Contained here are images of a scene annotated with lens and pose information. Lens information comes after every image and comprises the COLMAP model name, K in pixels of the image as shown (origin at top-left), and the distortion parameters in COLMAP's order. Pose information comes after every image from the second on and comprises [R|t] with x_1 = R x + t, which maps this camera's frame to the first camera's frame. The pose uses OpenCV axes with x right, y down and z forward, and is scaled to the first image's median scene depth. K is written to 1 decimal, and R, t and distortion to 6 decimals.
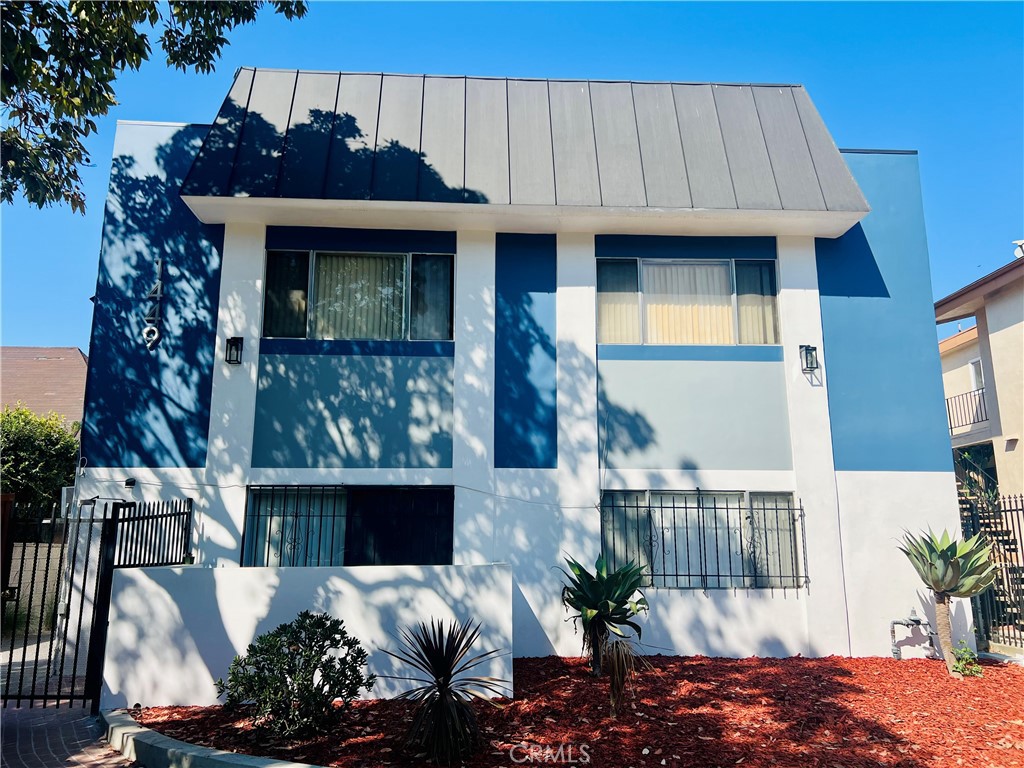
lens RADIAL K [[768.5, 0, 512.0], [0, 768.5, 384.0], [0, 0, 1]] dist [0.062888, -0.063018]
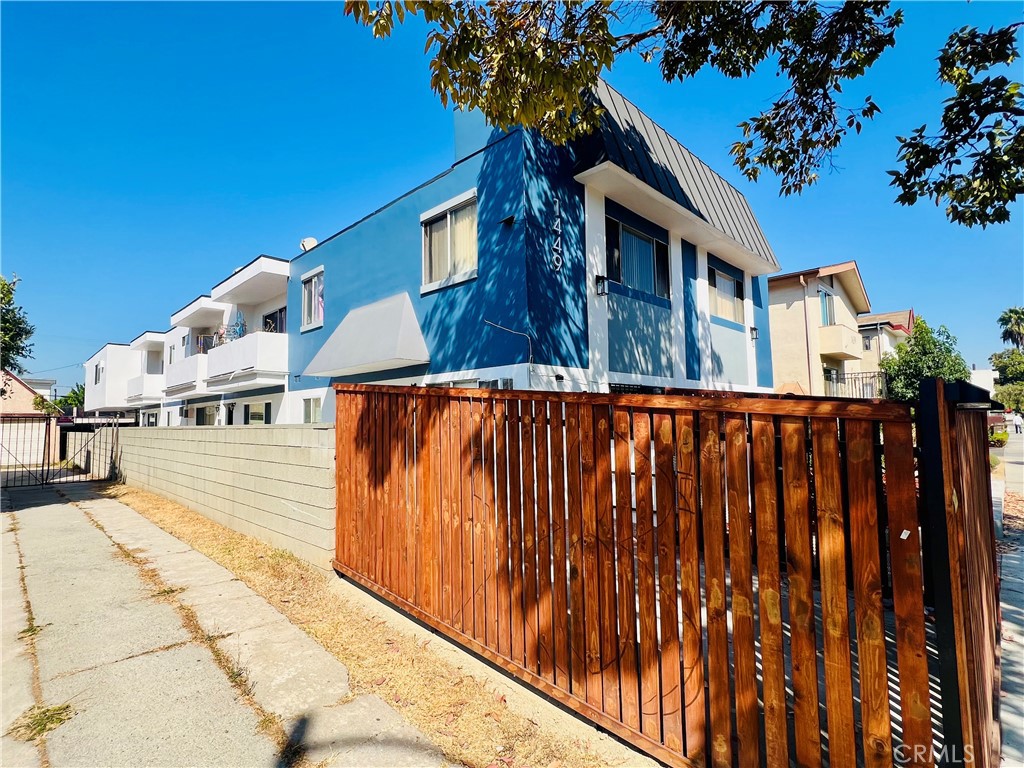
lens RADIAL K [[513.3, 0, 510.8], [0, 513.3, 388.6], [0, 0, 1]] dist [-0.005386, -0.000077]
pose [[0.736313, 0.028745, 0.676030, -1.063765], [-0.119495, 0.988918, 0.088101, 0.070737], [-0.666006, -0.145652, 0.731588, 0.412302]]
